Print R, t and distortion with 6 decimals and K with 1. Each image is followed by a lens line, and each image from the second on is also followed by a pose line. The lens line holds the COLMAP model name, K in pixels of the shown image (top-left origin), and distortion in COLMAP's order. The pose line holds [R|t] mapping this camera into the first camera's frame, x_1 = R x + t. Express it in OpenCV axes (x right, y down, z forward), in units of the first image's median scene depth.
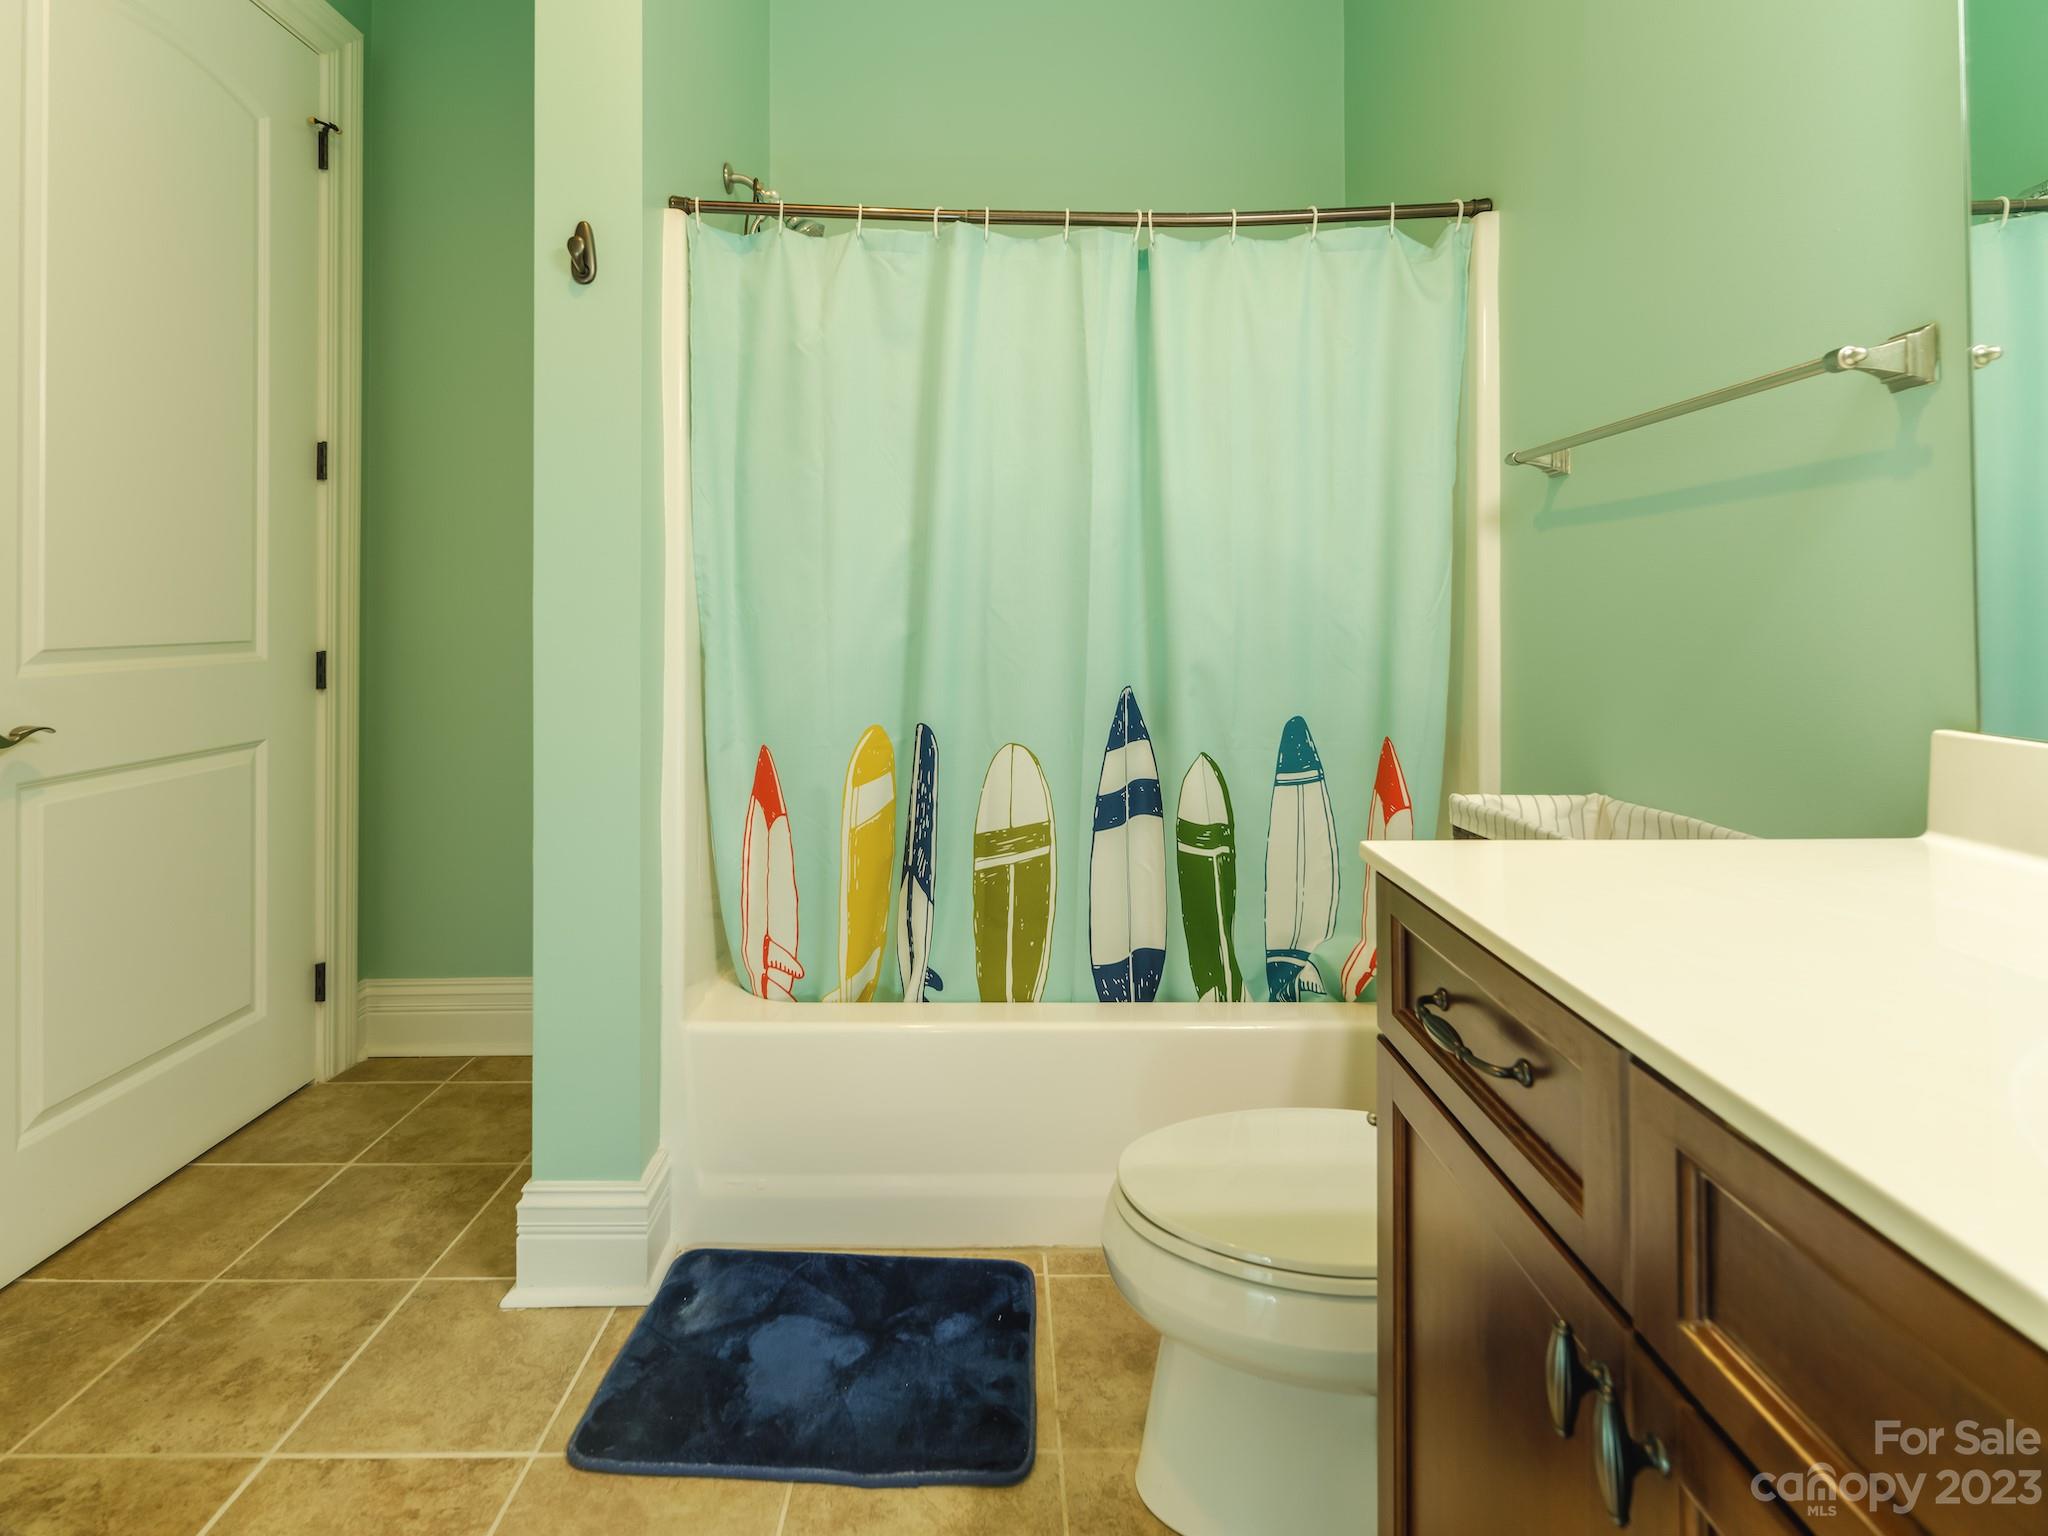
lens RADIAL K [[977.4, 0, 1019.0], [0, 977.4, 603.9], [0, 0, 1]] dist [0.000202, -0.000784]
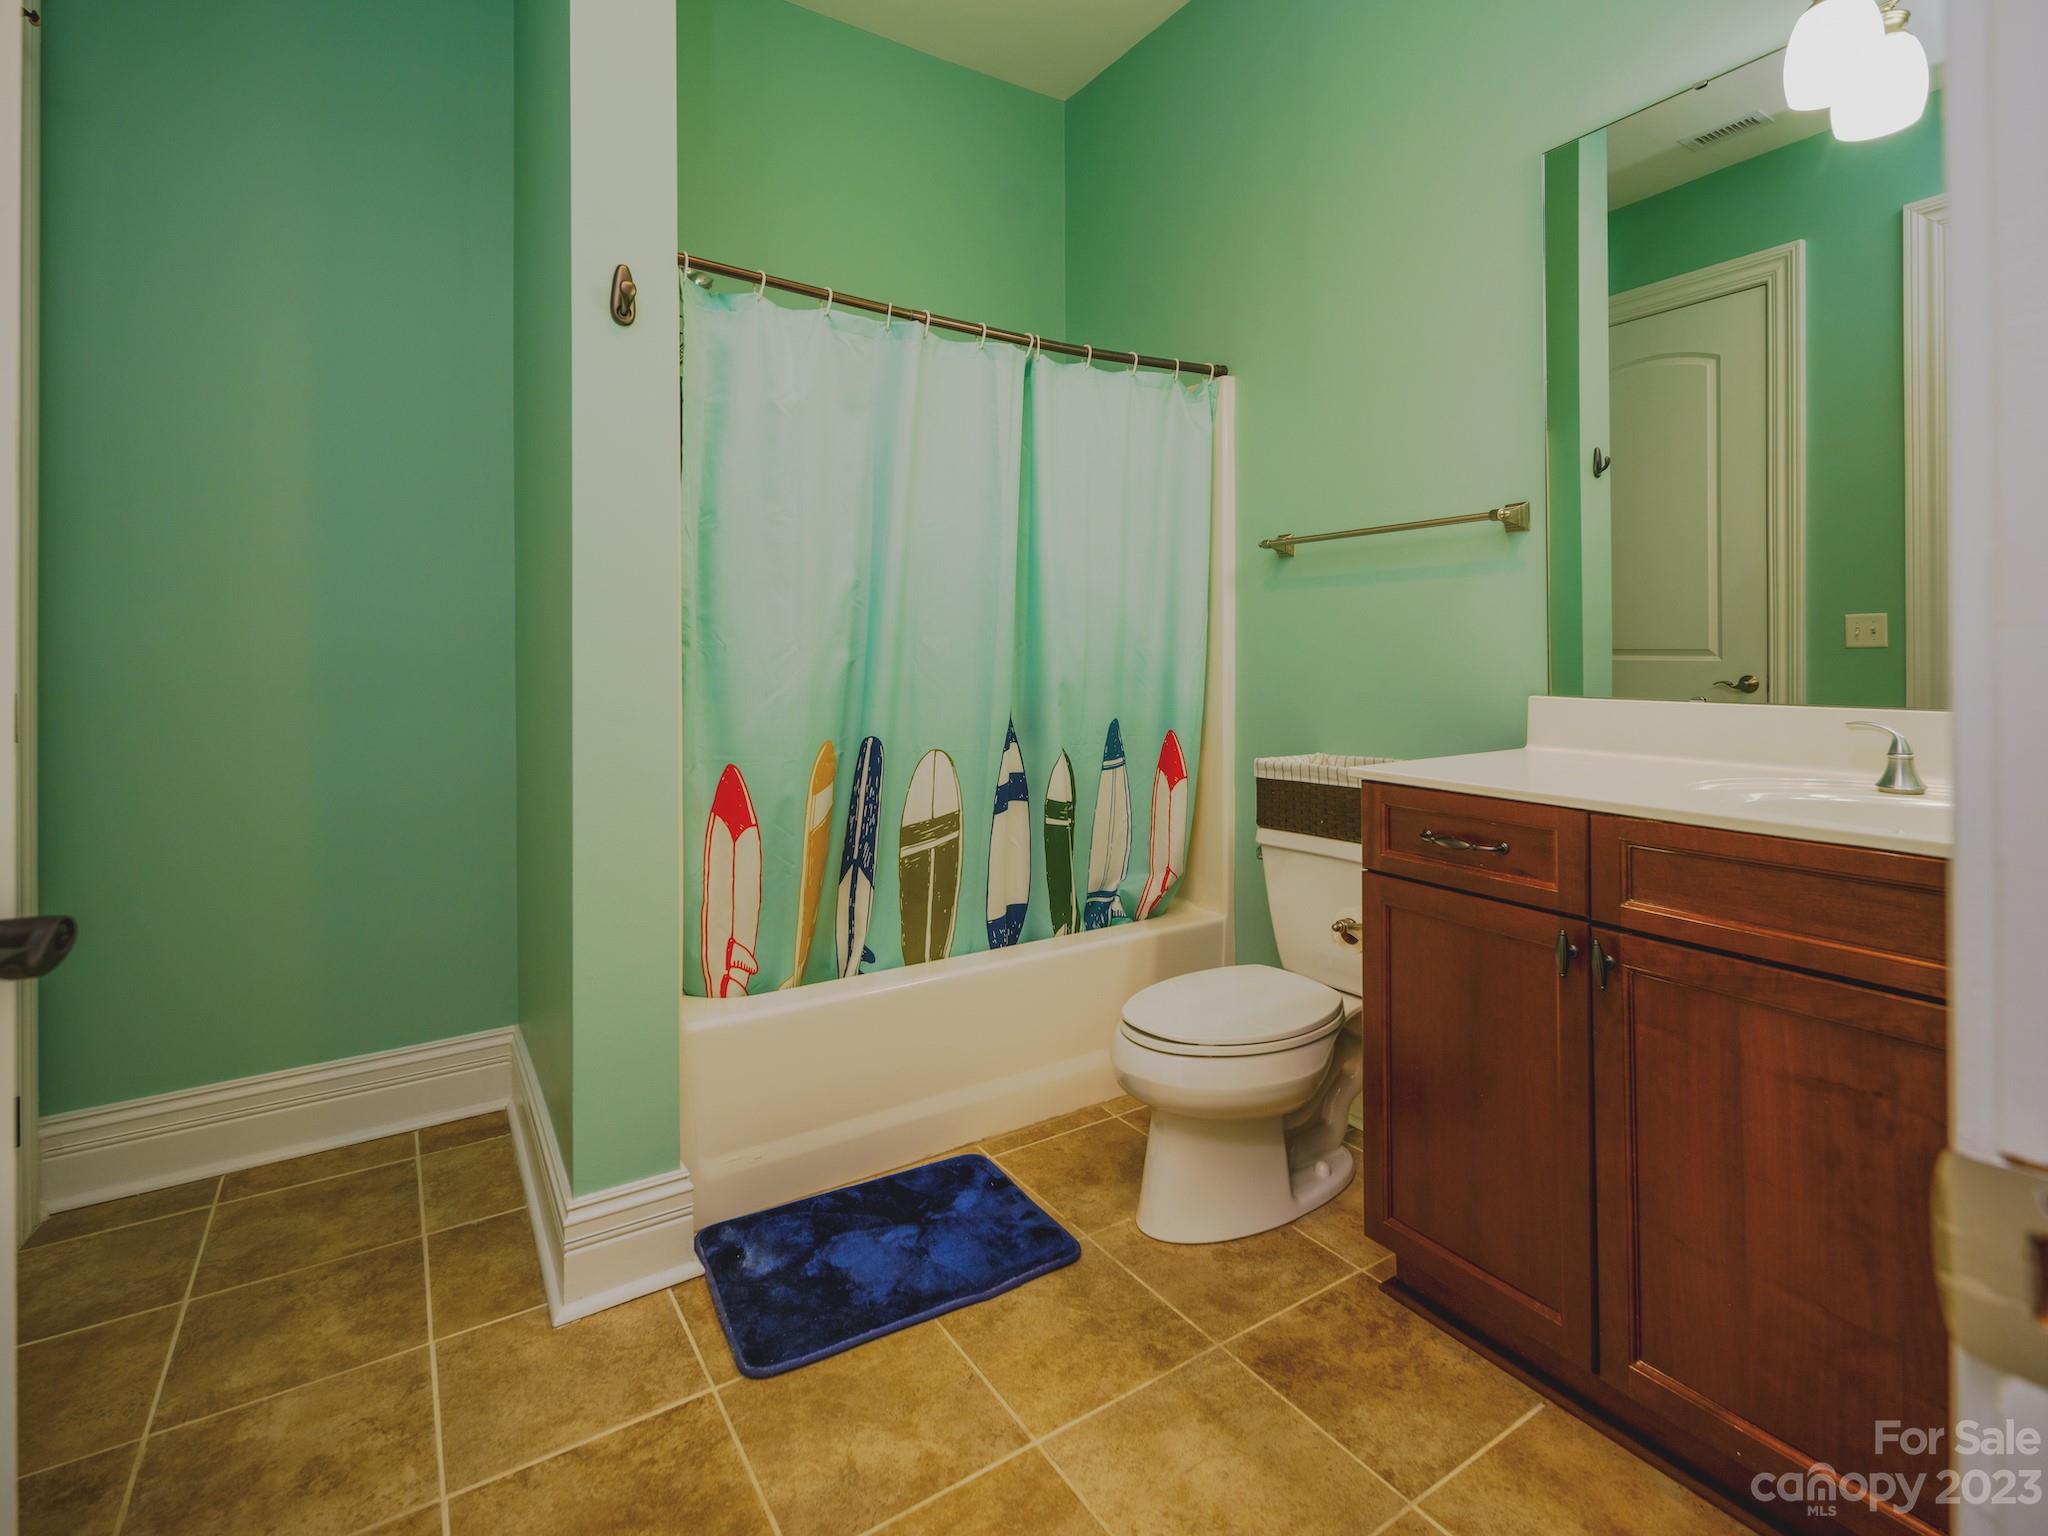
lens RADIAL K [[978.5, 0, 1017.9], [0, 978.5, 657.5], [0, 0, 1]] dist [-0.000739, -0.000477]
pose [[0.843439, -0.005757, 0.537195, -0.575317], [-0.000714, 0.999930, 0.011837, 0.012096], [-0.537225, -0.010368, 0.843375, -0.091358]]
